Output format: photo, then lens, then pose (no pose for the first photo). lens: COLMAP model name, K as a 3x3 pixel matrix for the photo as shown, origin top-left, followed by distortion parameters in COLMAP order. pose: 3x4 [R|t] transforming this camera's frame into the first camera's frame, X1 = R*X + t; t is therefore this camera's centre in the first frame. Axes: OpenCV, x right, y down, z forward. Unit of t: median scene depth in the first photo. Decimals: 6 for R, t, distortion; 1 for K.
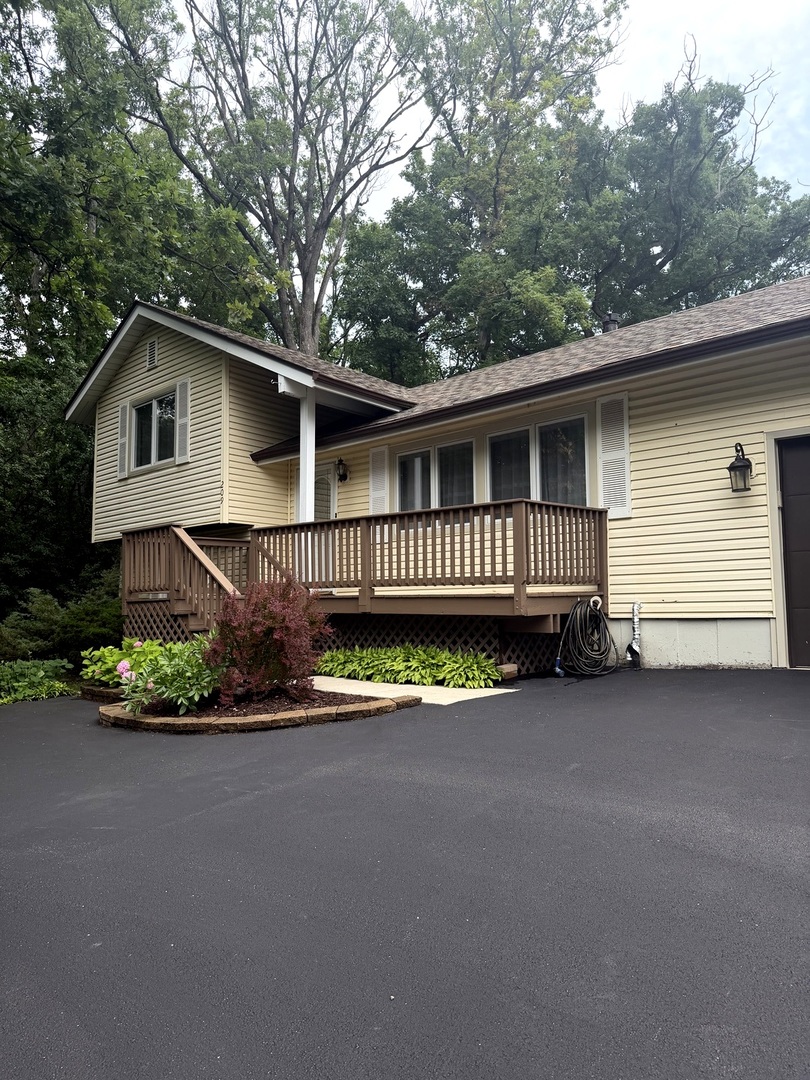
lens RADIAL K [[757.7, 0, 405.0], [0, 757.7, 540.0], [0, 0, 1]] dist [0.120750, -0.197101]
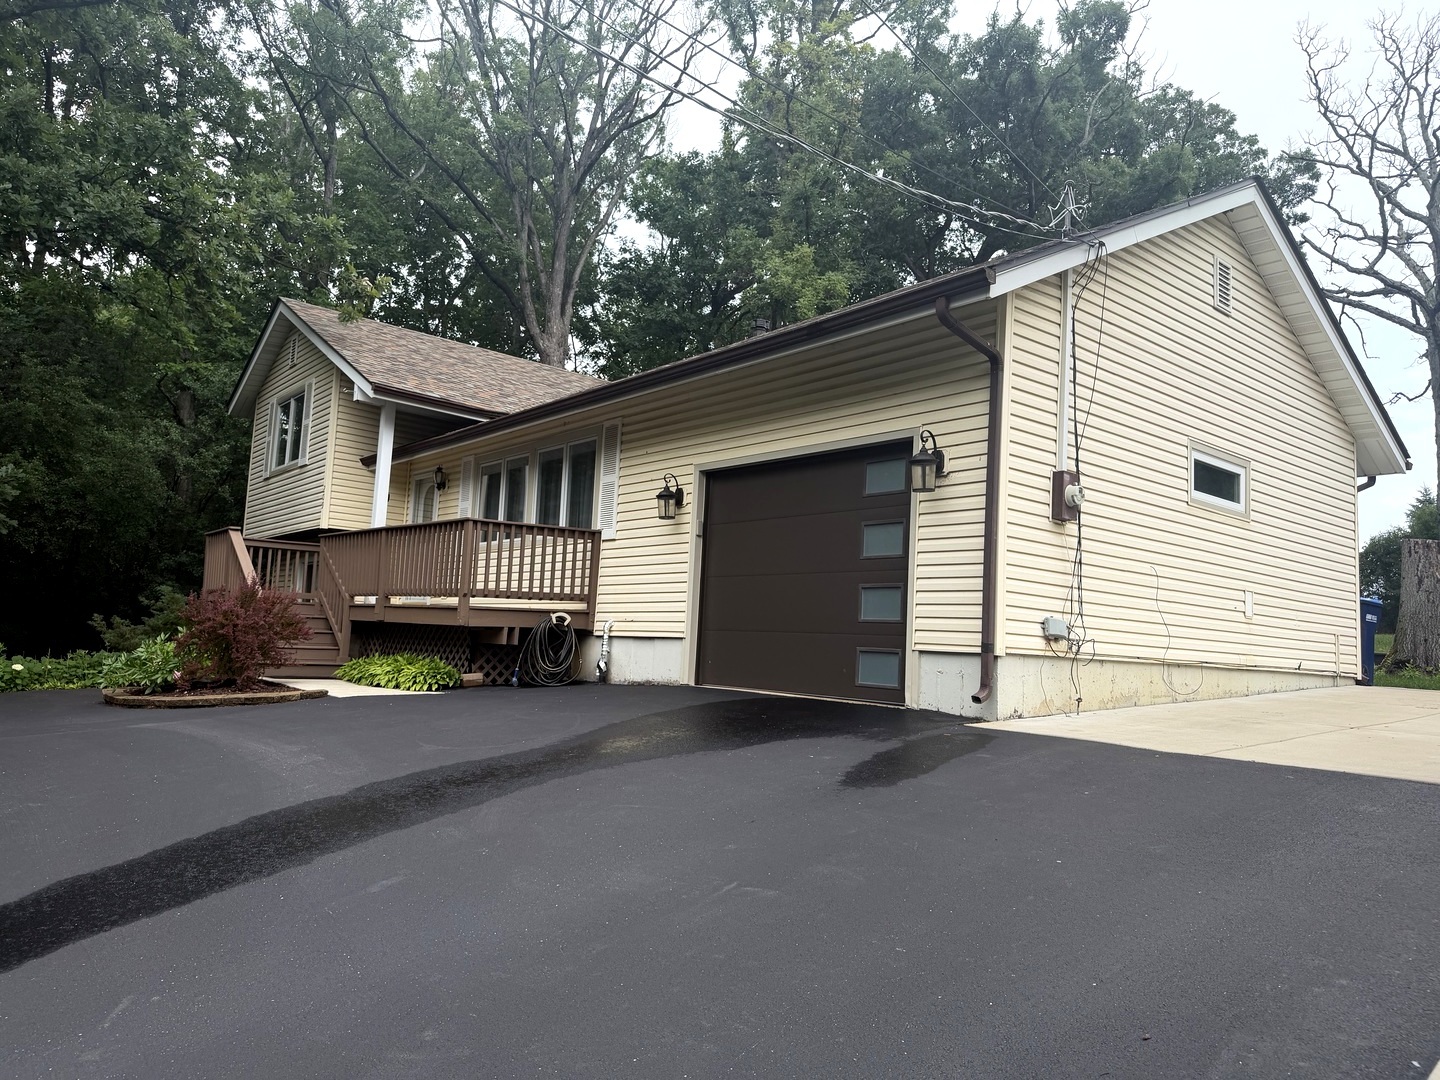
lens RADIAL K [[998.5, 0, 719.0], [0, 998.5, 553.5], [0, 0, 1]] dist [0.075072, -0.077123]
pose [[0.991108, 0.042627, -0.126046, 0.506739], [-0.042691, 0.999086, 0.002196, -0.016010], [0.126025, 0.003204, 0.992022, -0.271171]]
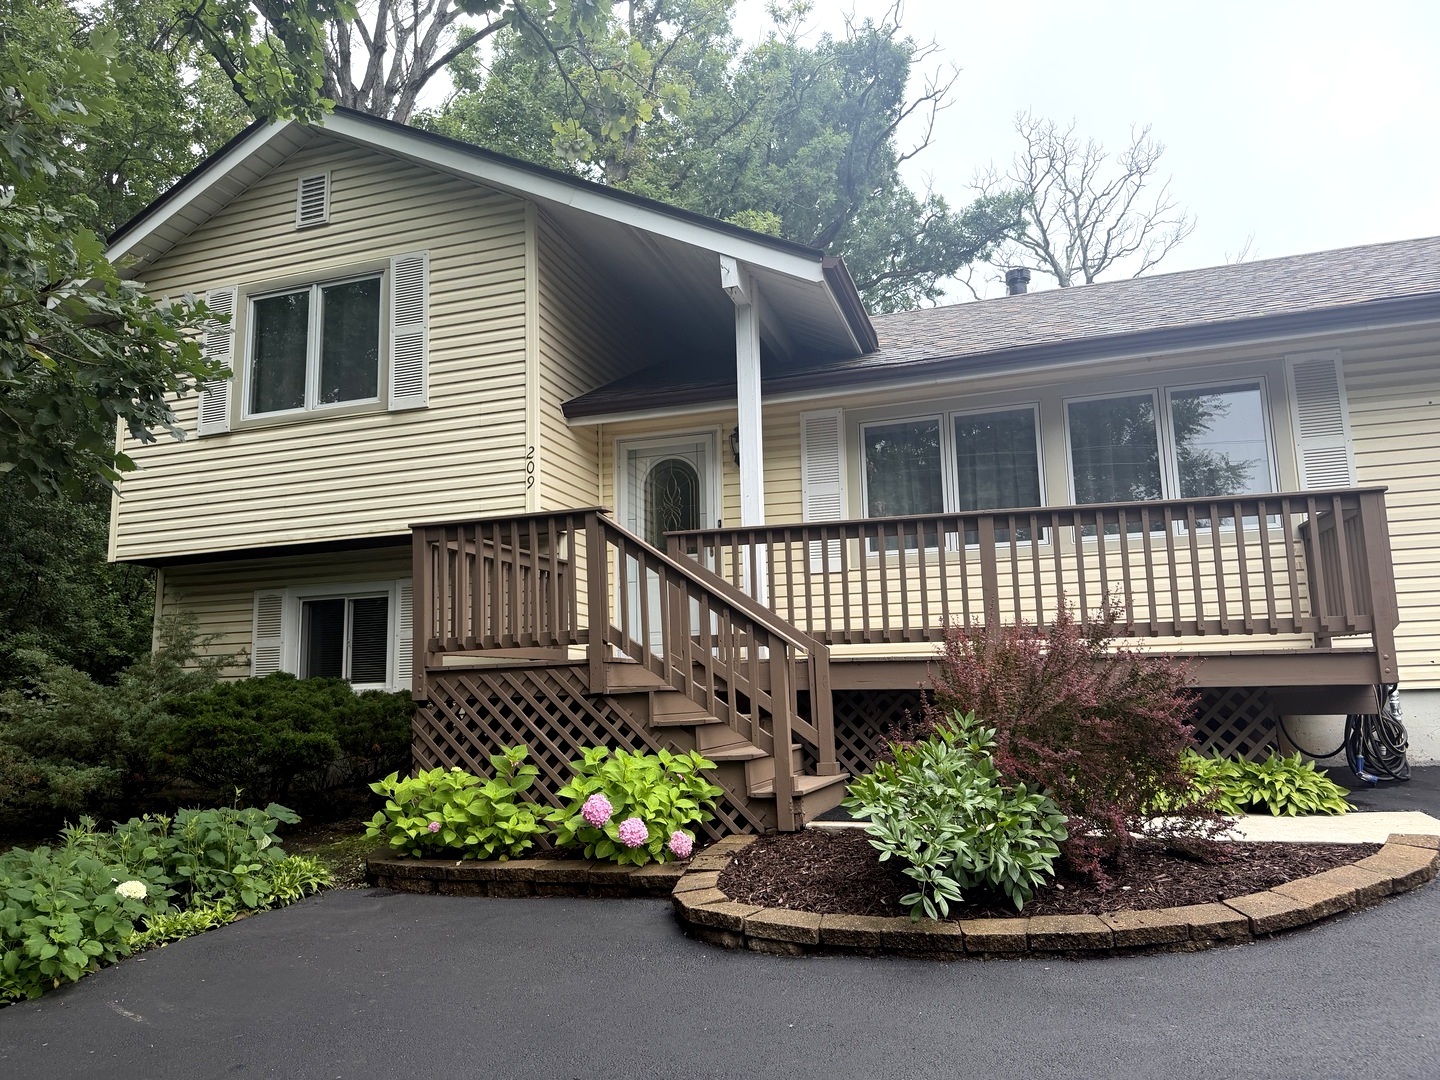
lens RADIAL K [[998.5, 0, 719.0], [0, 998.5, 553.5], [0, 0, 1]] dist [0.075072, -0.077123]
pose [[0.906443, 0.048995, 0.419476, -0.476760], [-0.024429, 0.997667, -0.063741, 0.044942], [-0.421620, 0.047530, 0.905526, 0.370183]]
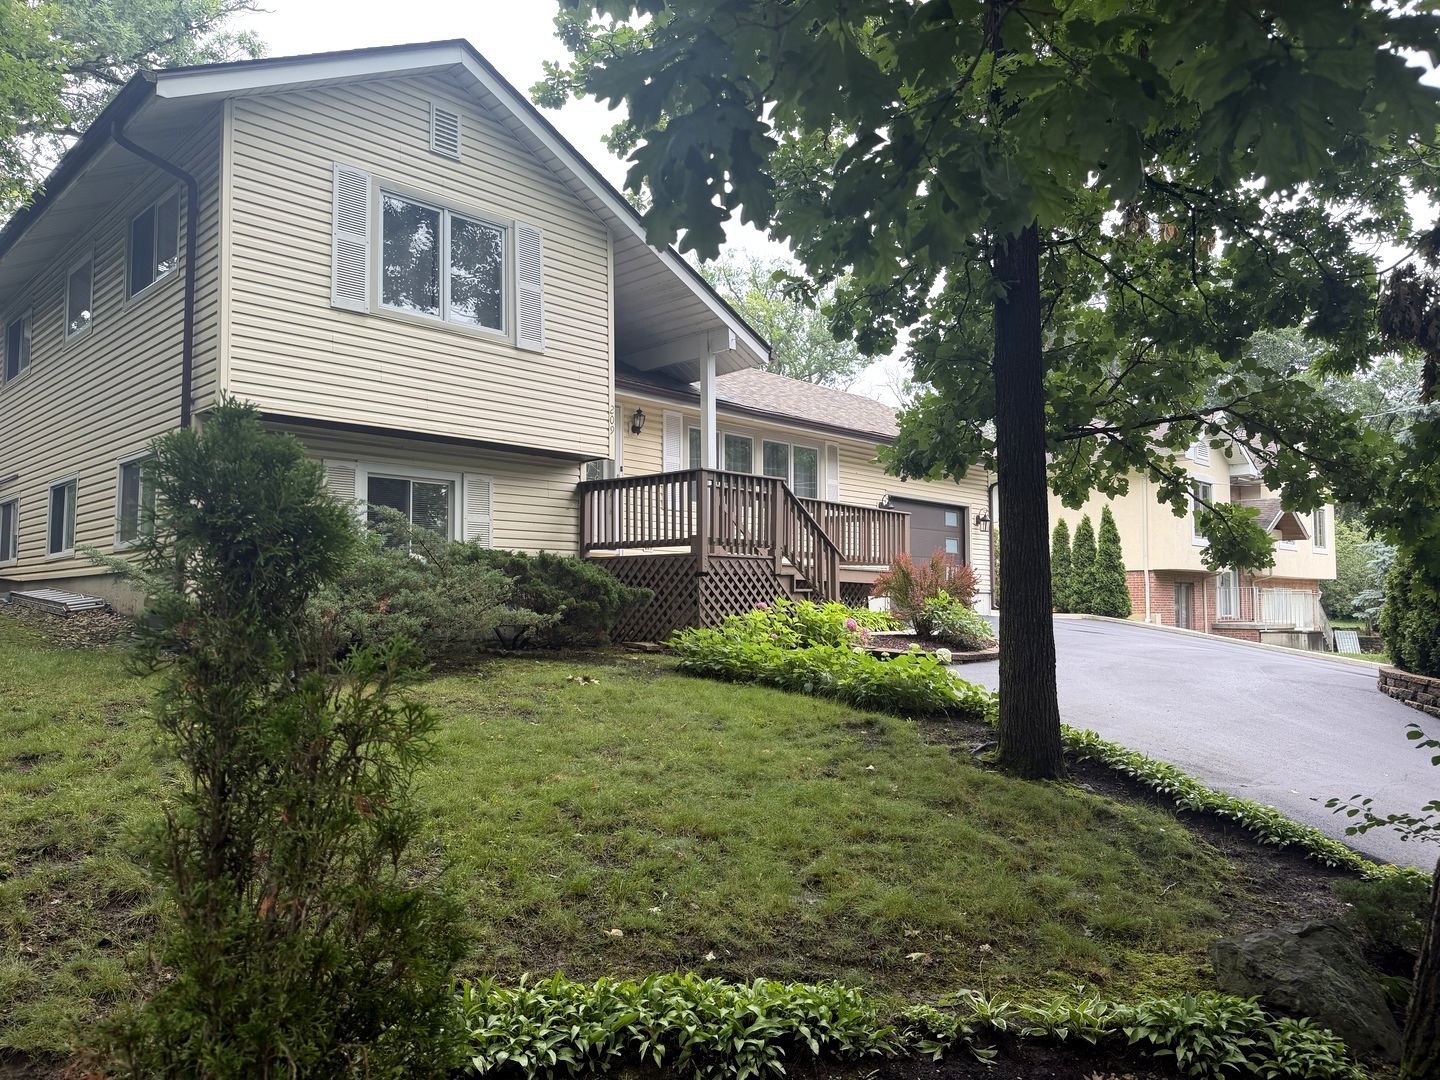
lens RADIAL K [[998.5, 0, 719.0], [0, 998.5, 553.5], [0, 0, 1]] dist [0.075072, -0.077123]
pose [[0.019837, 0.062380, 0.997855, -1.458387], [-0.094129, 0.993735, -0.060251, 0.146746], [-0.995362, -0.092732, 0.025585, 0.991513]]
